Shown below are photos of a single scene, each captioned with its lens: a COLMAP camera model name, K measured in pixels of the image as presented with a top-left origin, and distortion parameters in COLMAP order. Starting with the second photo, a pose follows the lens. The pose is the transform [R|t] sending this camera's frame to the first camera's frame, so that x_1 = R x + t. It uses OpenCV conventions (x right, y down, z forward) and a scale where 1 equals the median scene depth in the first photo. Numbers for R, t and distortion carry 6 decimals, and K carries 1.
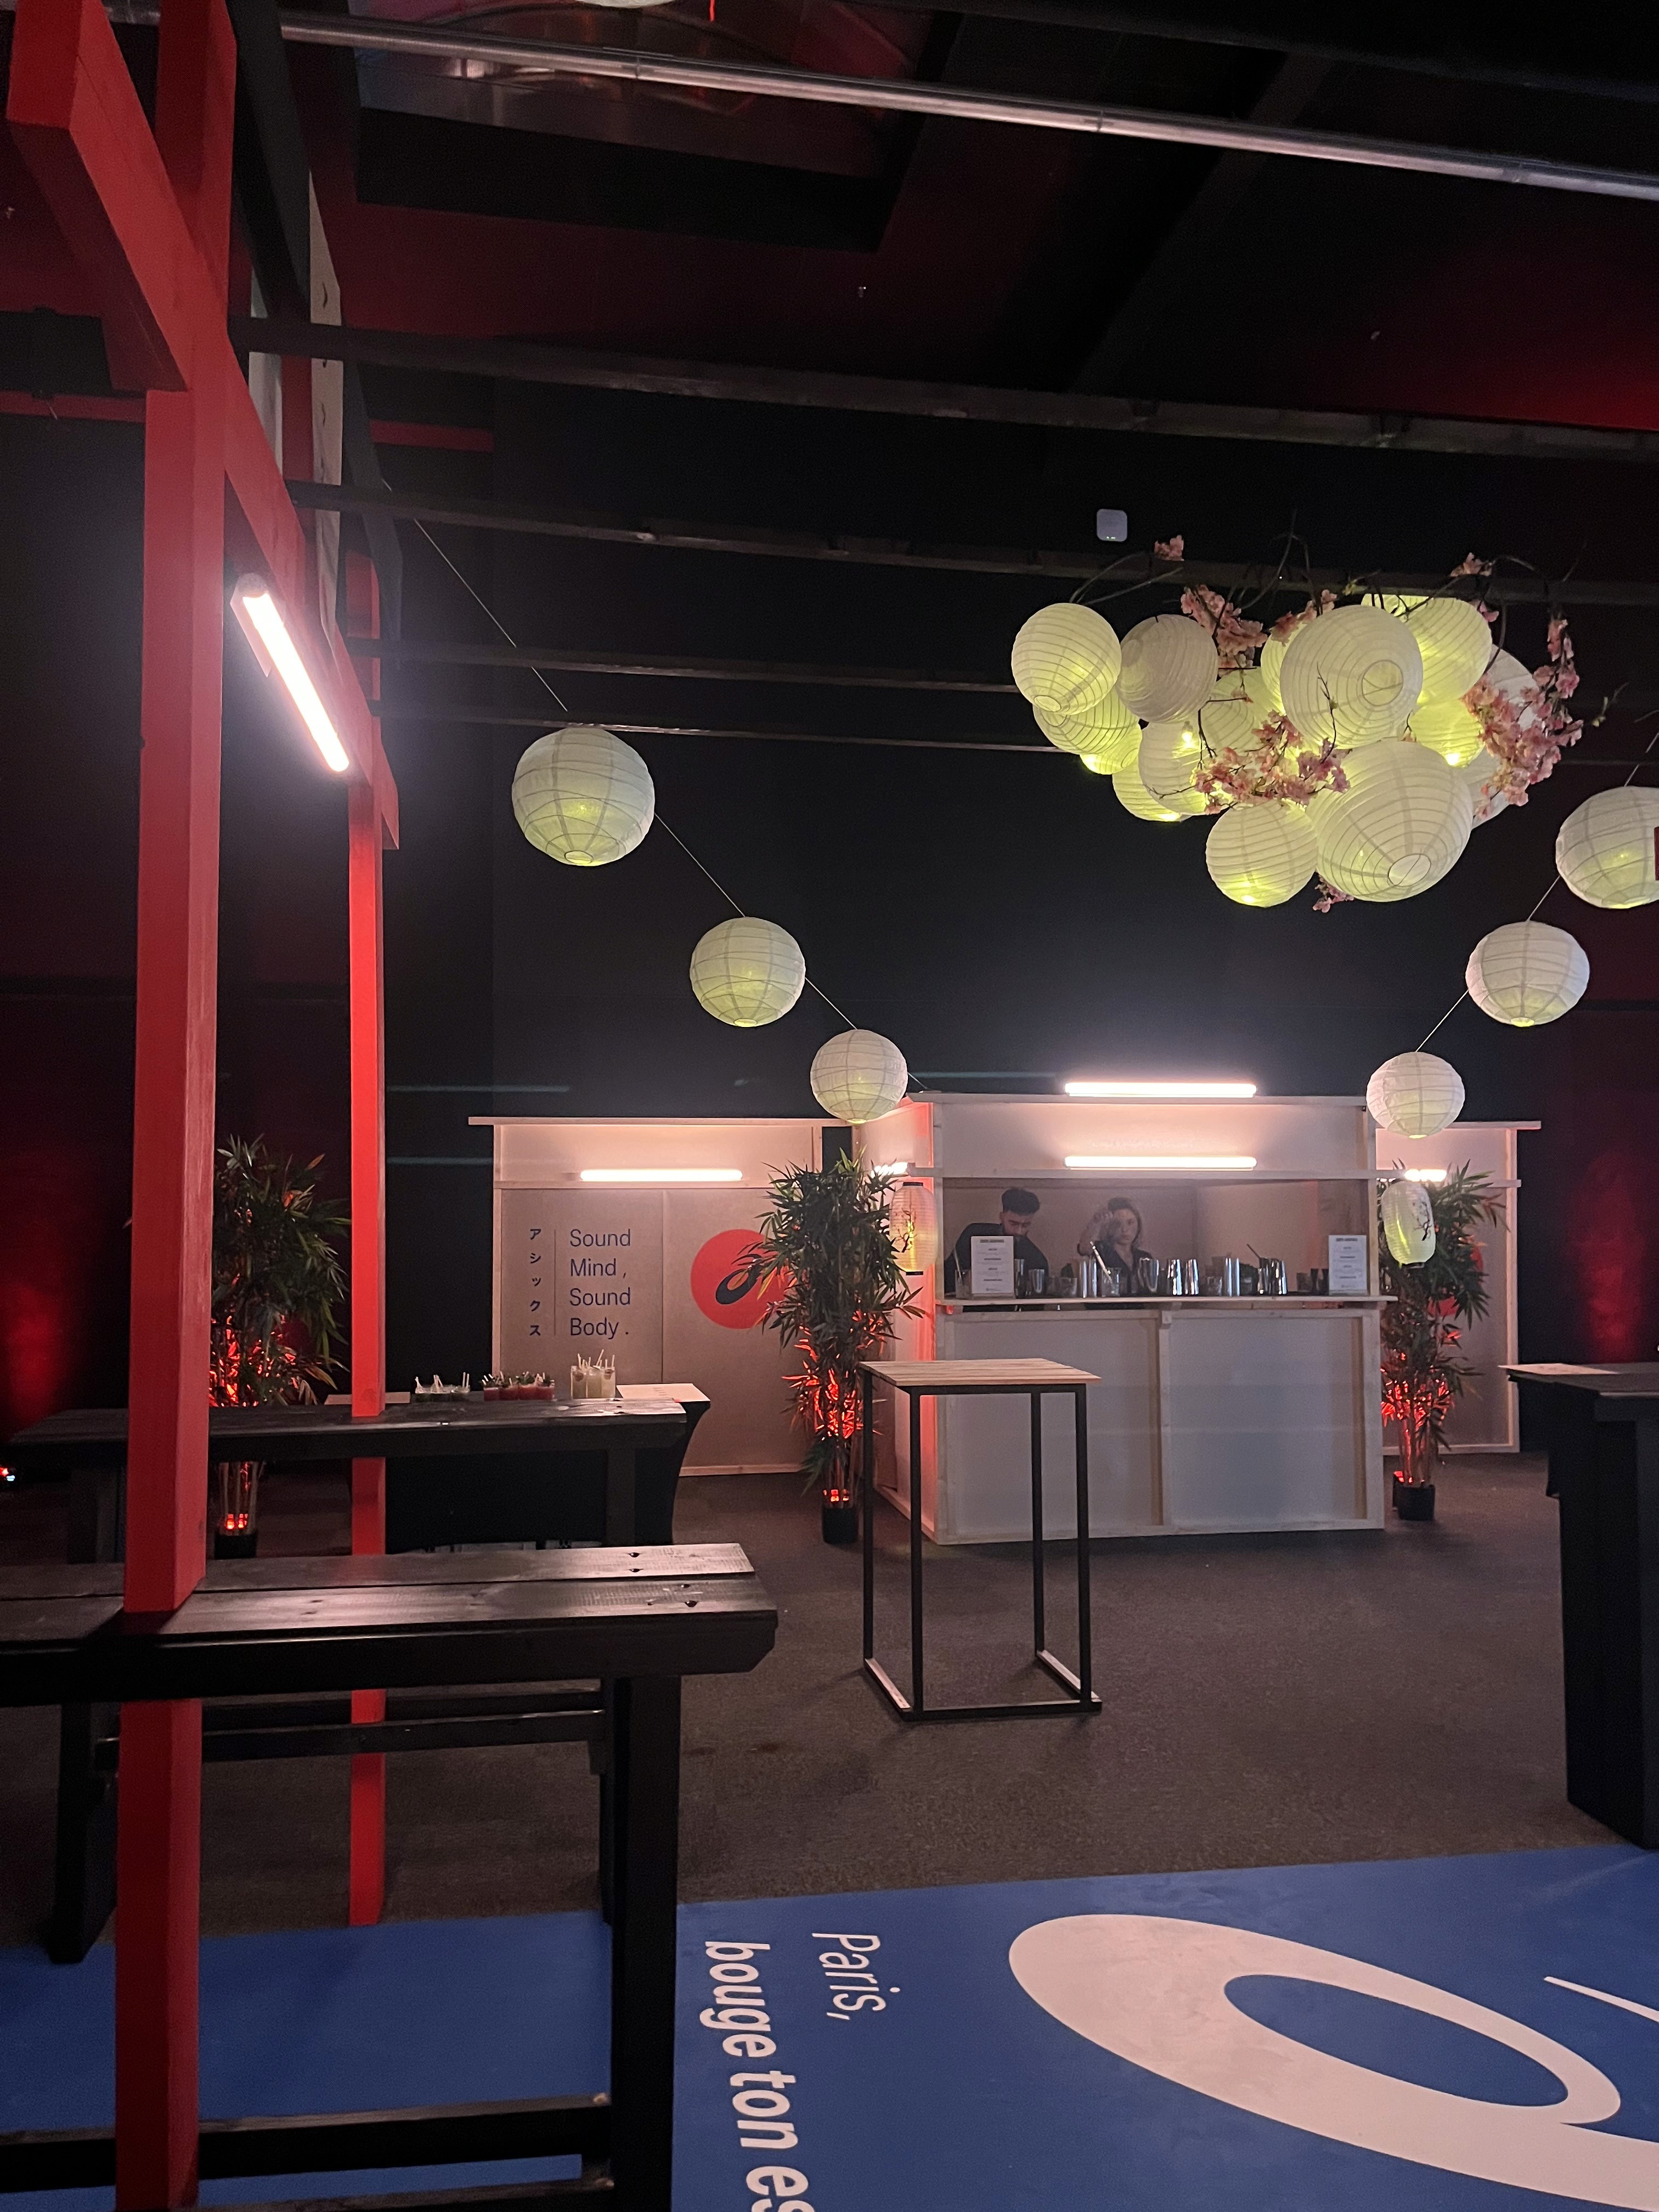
lens RADIAL K [[1670.8, 0, 829.5], [0, 1670.8, 1106.0], [0, 0, 1]] dist [0.060771, -0.000788]
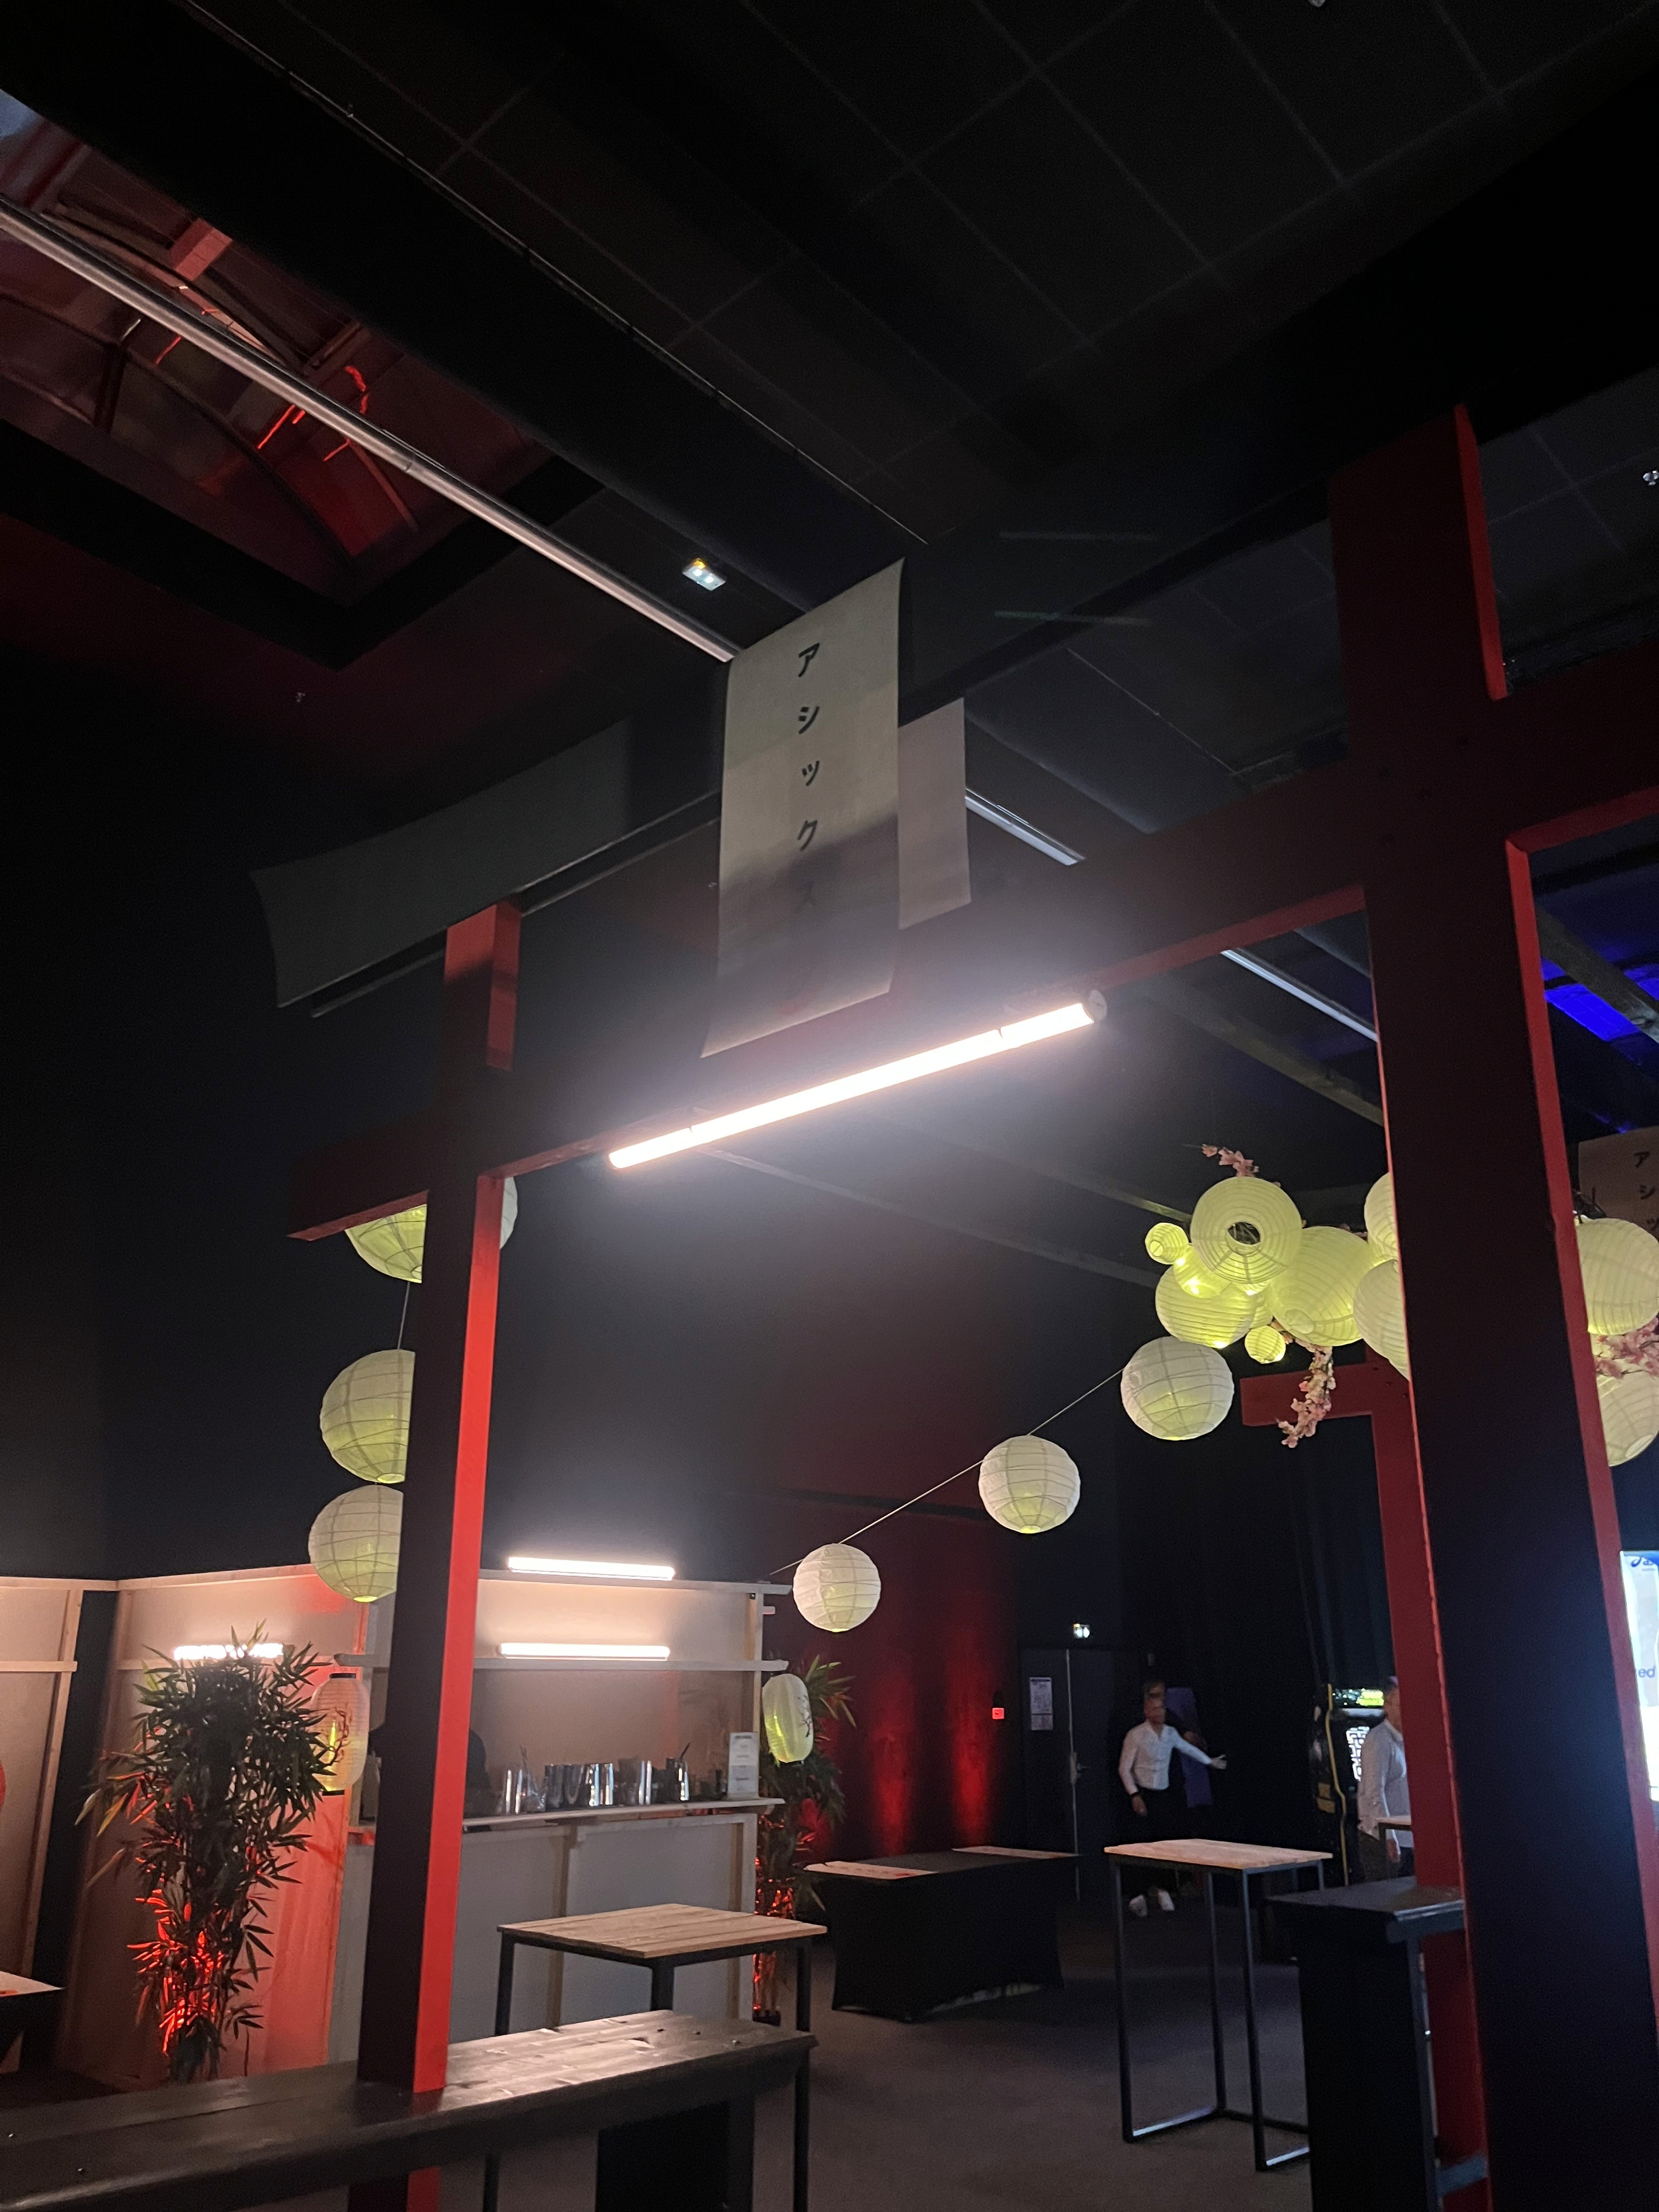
lens RADIAL K [[1670.8, 0, 829.5], [0, 1670.8, 1106.0], [0, 0, 1]] dist [0.060771, -0.000788]
pose [[0.805146, 0.200661, 0.558100, -0.273034], [-0.049151, 0.960363, -0.274385, -0.006789], [-0.591037, 0.193489, 0.783095, 0.131734]]
